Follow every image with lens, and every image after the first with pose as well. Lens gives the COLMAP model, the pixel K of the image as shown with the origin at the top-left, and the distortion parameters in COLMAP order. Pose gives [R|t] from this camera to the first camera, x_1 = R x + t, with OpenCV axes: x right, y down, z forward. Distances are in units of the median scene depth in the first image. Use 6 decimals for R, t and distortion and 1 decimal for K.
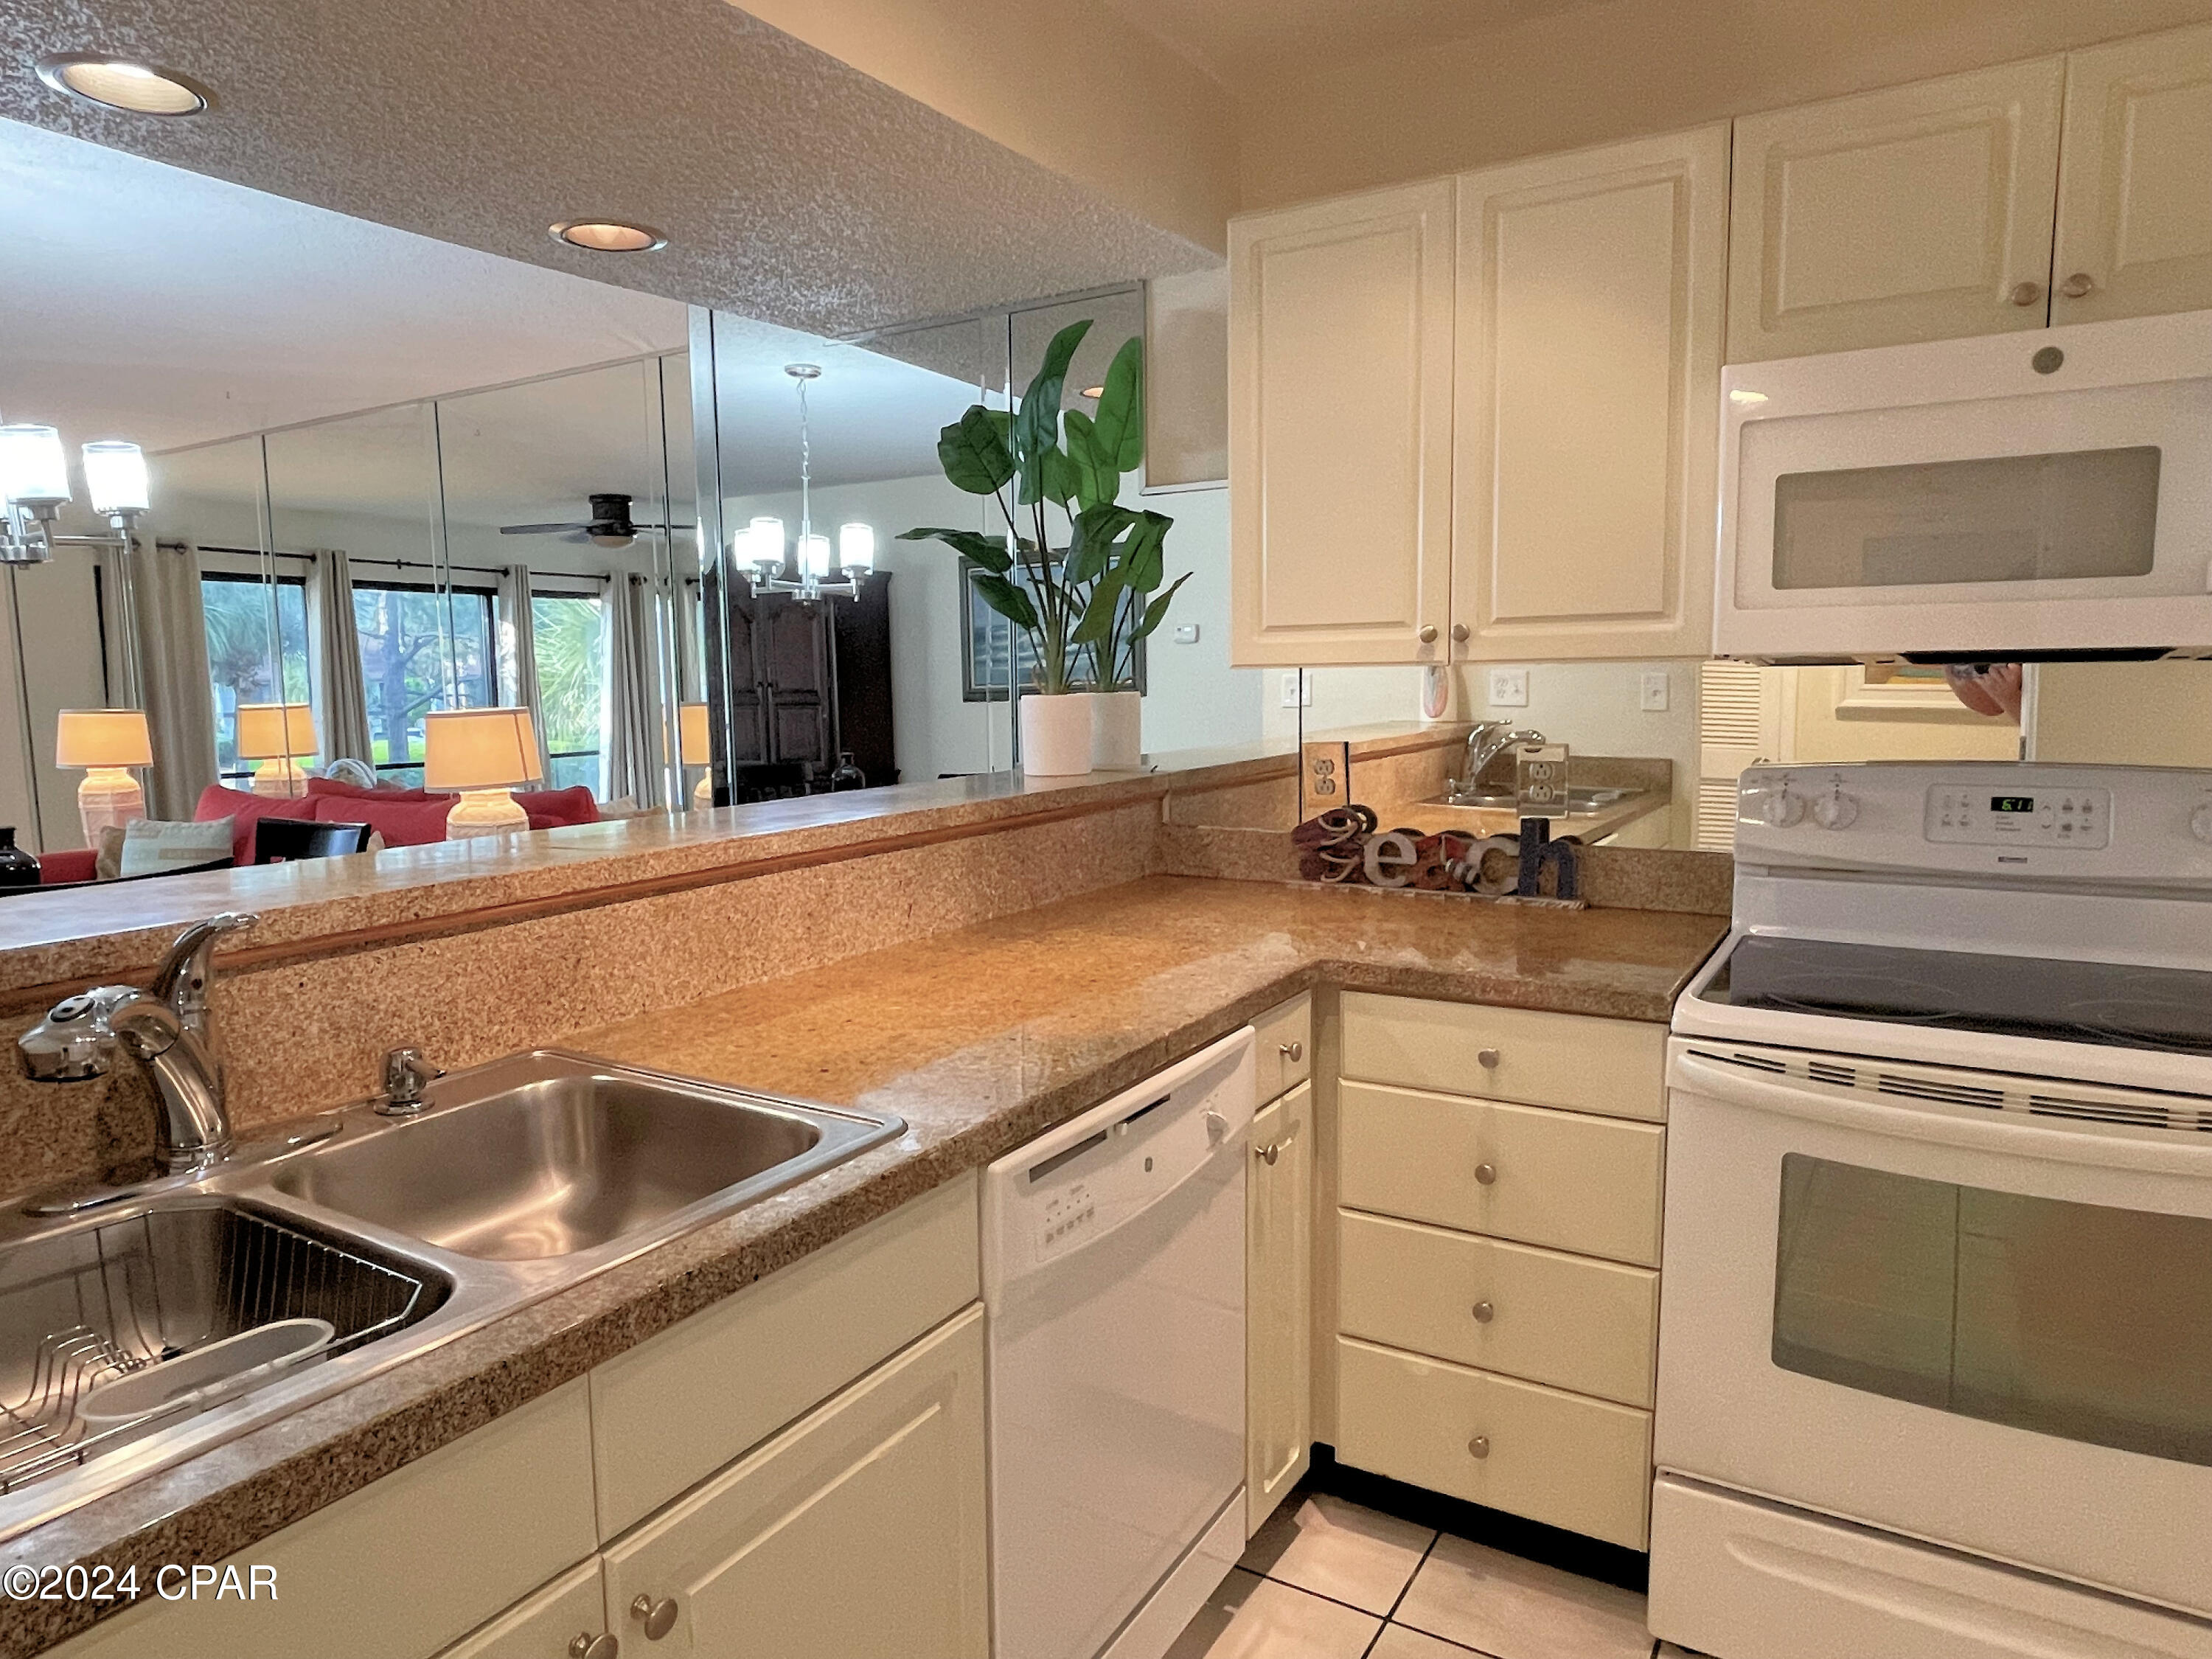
lens RADIAL K [[1379.3, 0, 1106.5], [0, 1379.3, 827.8], [0, 0, 1]] dist [-0.001770, -0.000683]
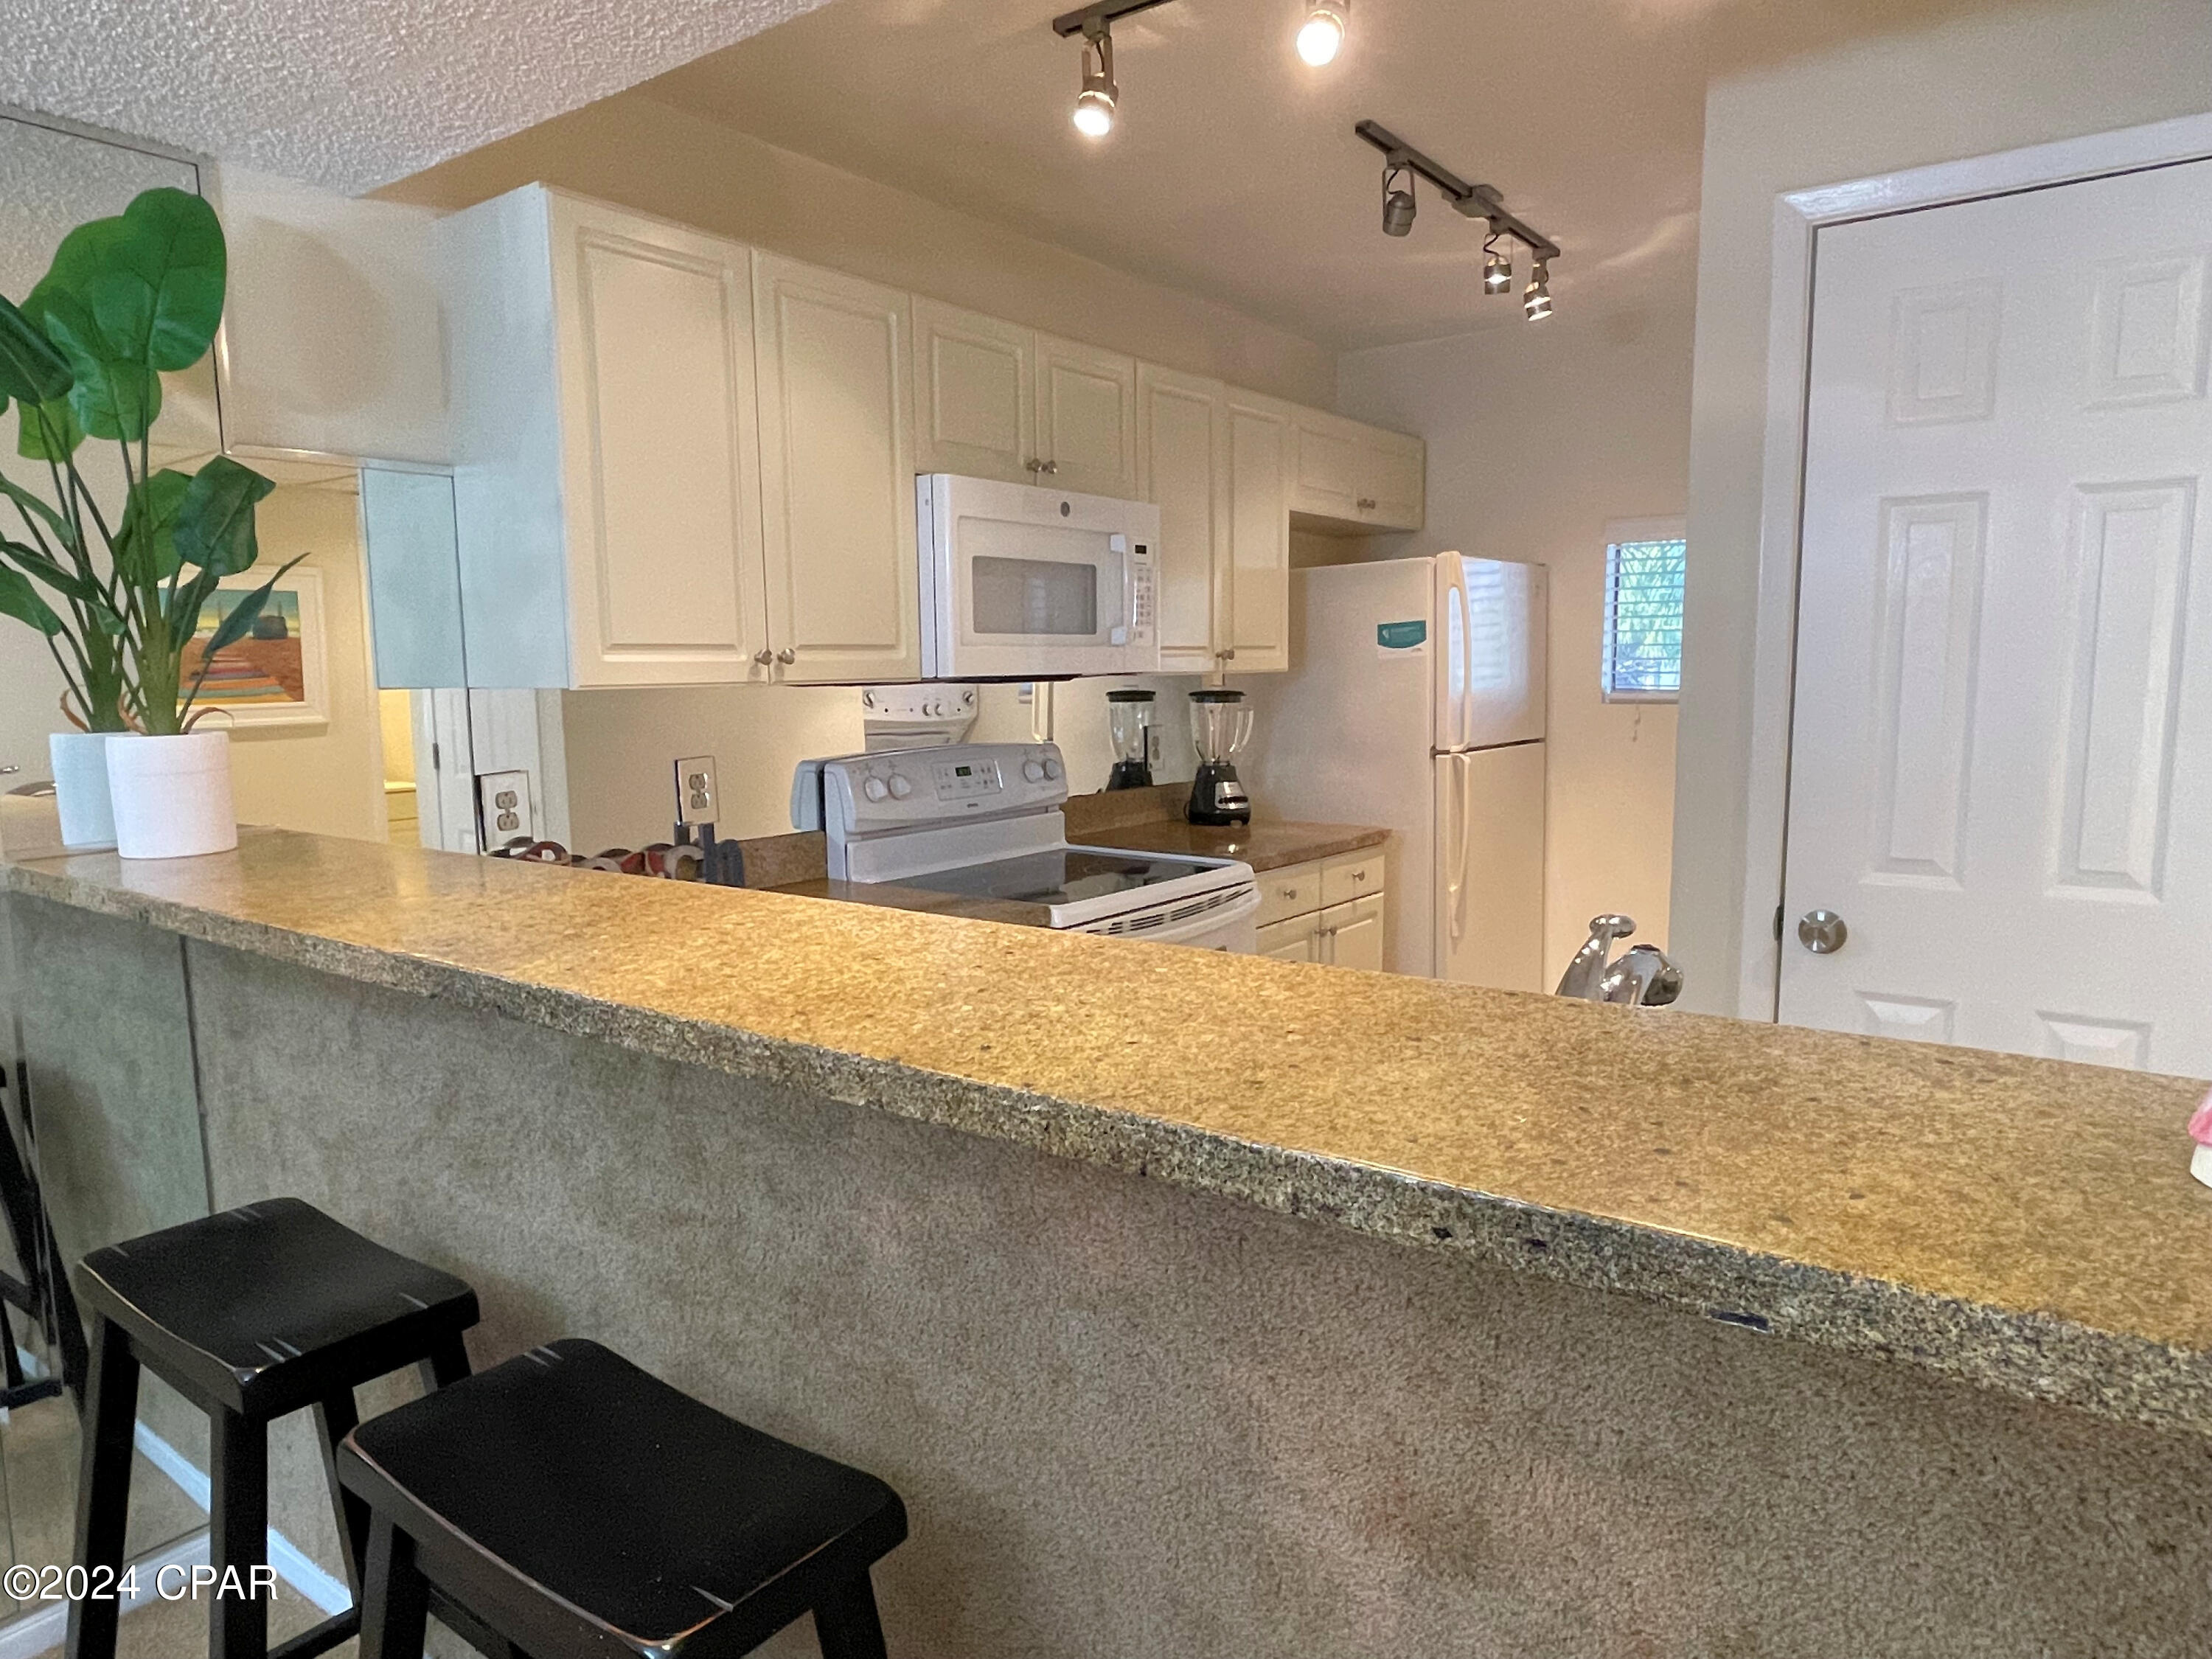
lens RADIAL K [[1379.3, 0, 1107.9], [0, 1379.3, 833.9], [0, 0, 1]] dist [-0.001770, -0.000683]
pose [[0.097887, -0.111452, 0.988937, -0.993072], [0.121030, 0.987667, 0.099329, -0.090543], [-0.987811, 0.109968, 0.110169, 0.726828]]
